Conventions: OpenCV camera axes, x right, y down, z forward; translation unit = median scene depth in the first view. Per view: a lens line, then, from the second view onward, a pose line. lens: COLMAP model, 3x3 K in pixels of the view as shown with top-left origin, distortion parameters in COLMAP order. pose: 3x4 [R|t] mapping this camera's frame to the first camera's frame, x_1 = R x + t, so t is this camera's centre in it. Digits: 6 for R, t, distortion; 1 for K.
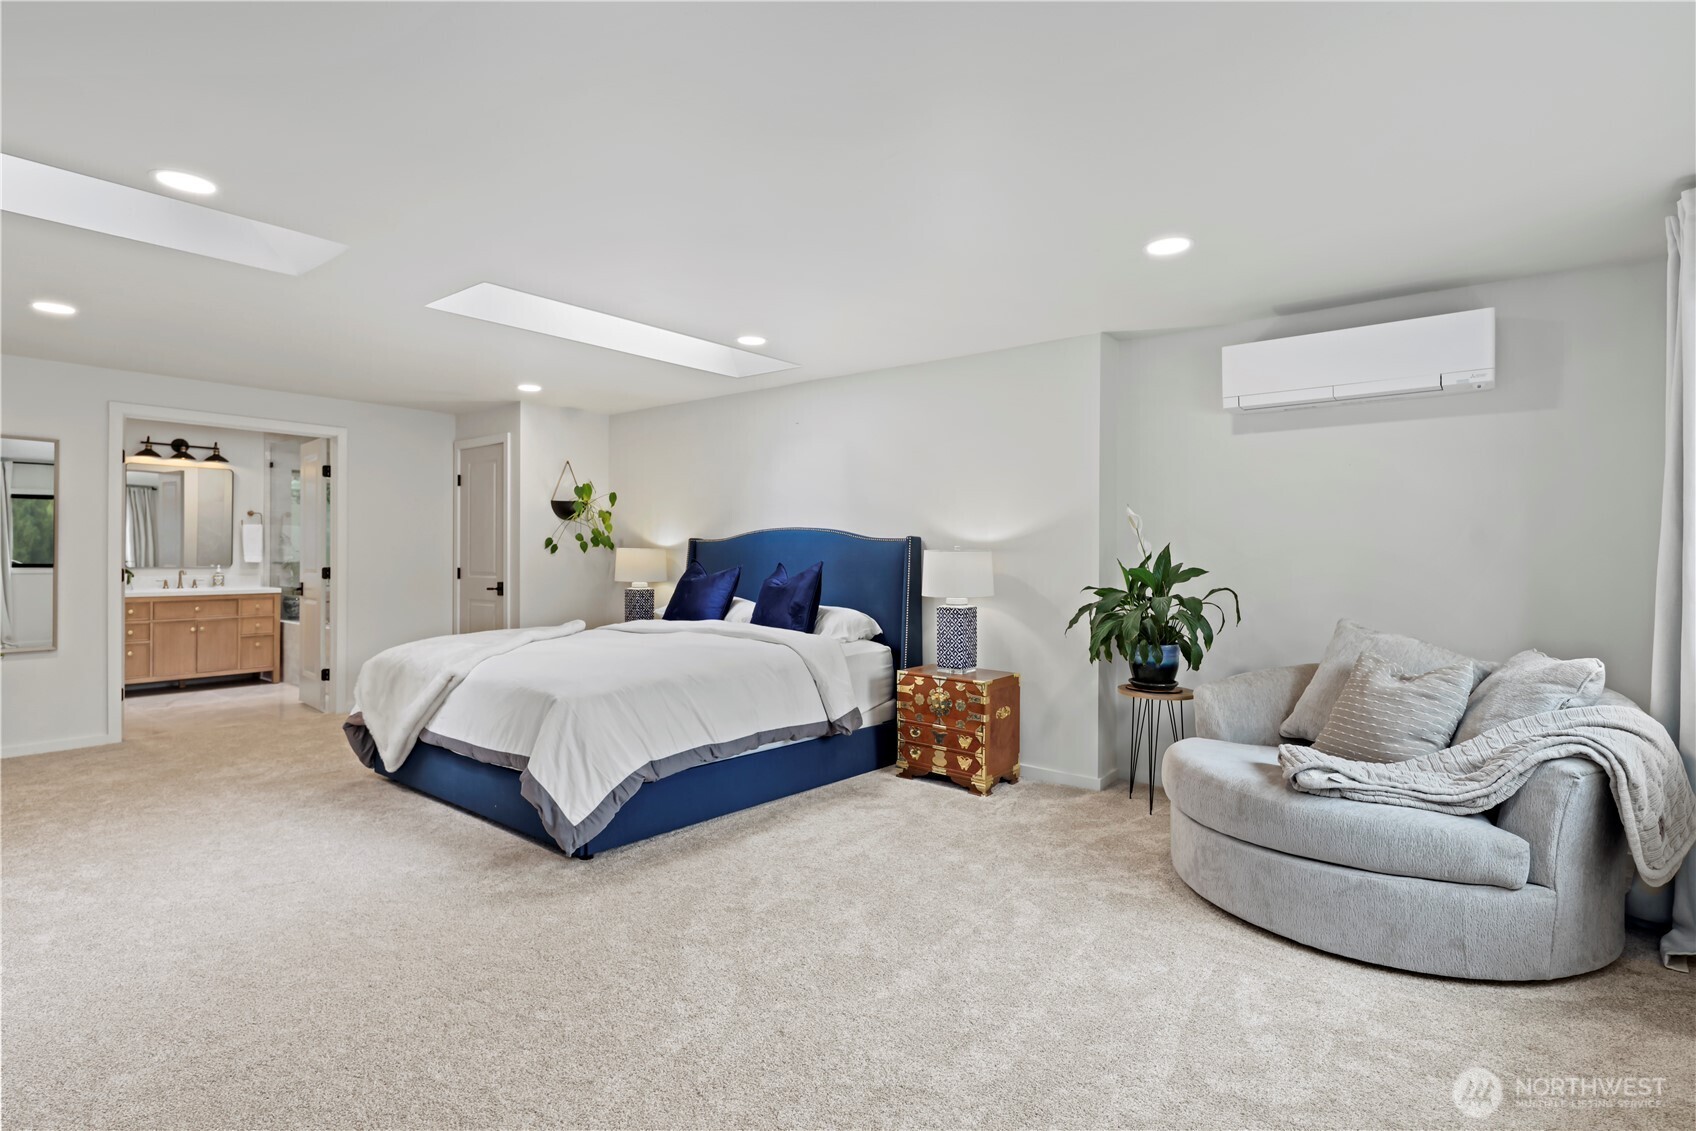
lens RADIAL K [[850.5, 0, 847.7], [0, 850.5, 551.7], [0, 0, 1]] dist [0.000155, -0.000599]
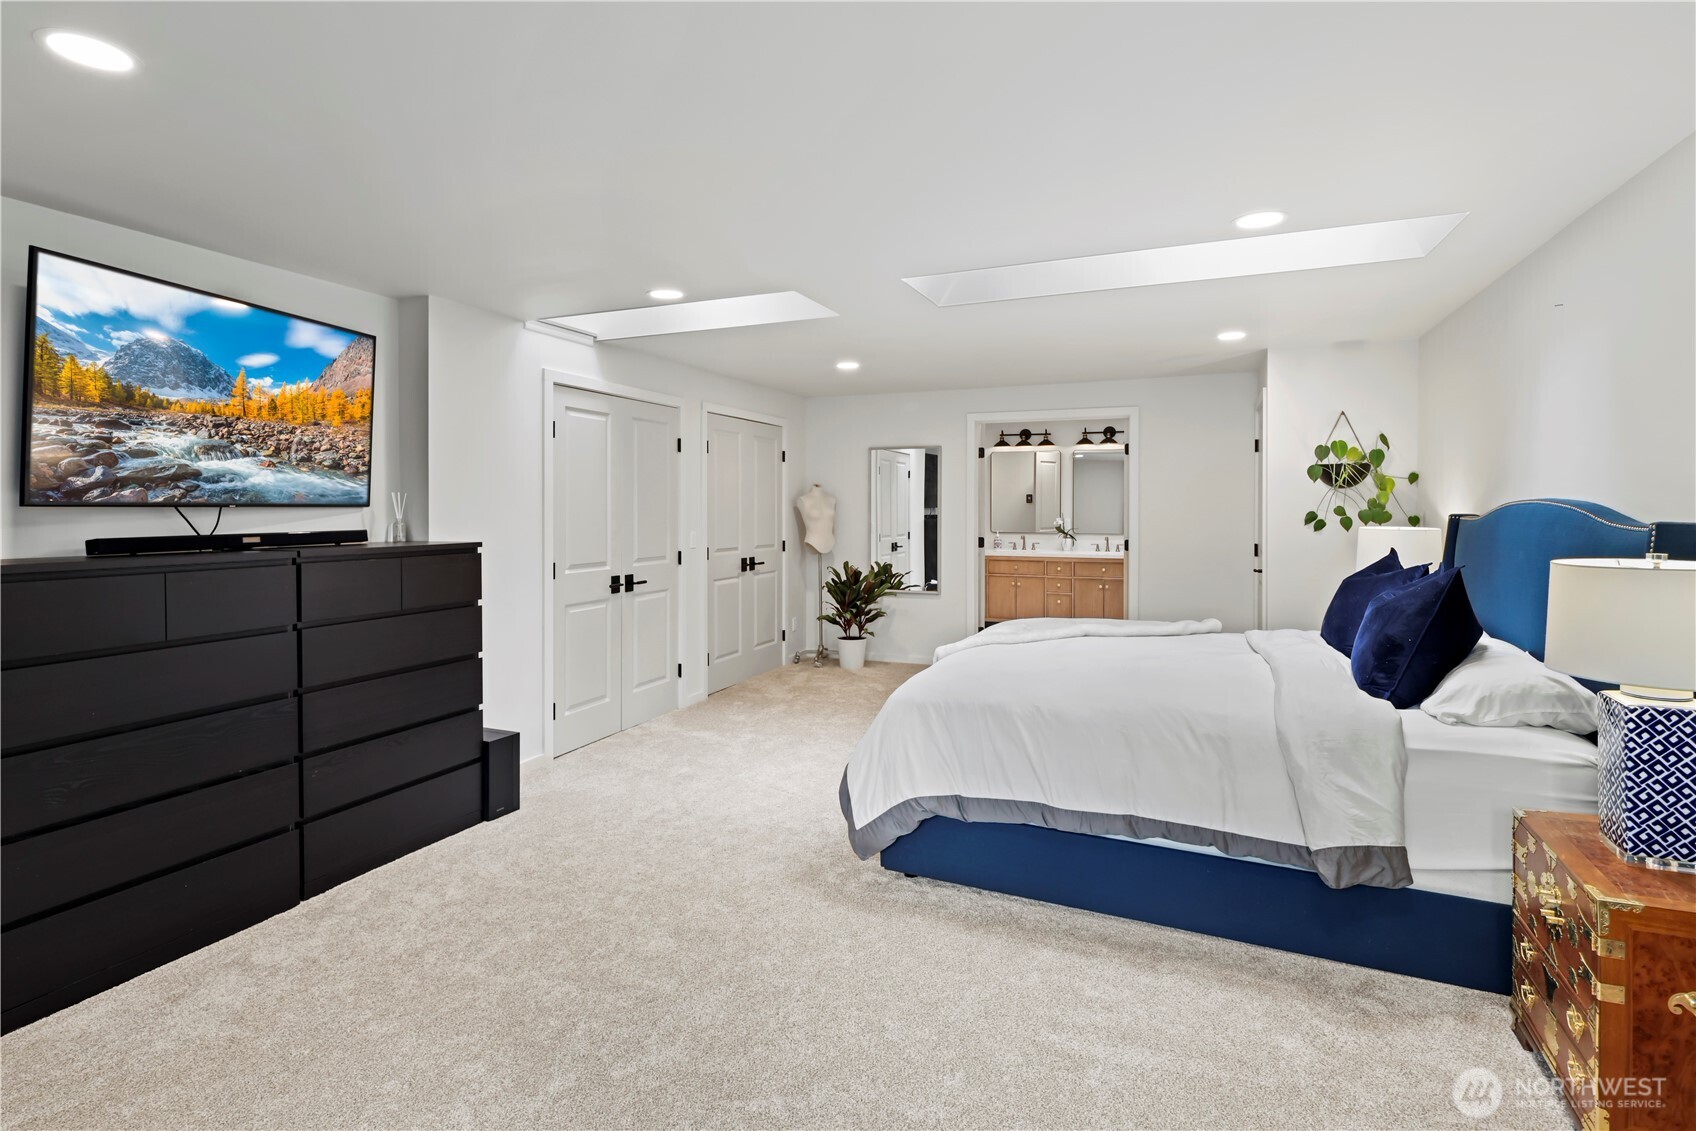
lens RADIAL K [[850.5, 0, 822.6], [0, 850.5, 543.5], [0, 0, 1]] dist [0.000155, -0.000599]
pose [[0.272424, 0.040534, -0.961323, 0.412580], [-0.005685, 0.999163, 0.040519, -0.023440], [0.962161, -0.005573, 0.272426, 0.521277]]
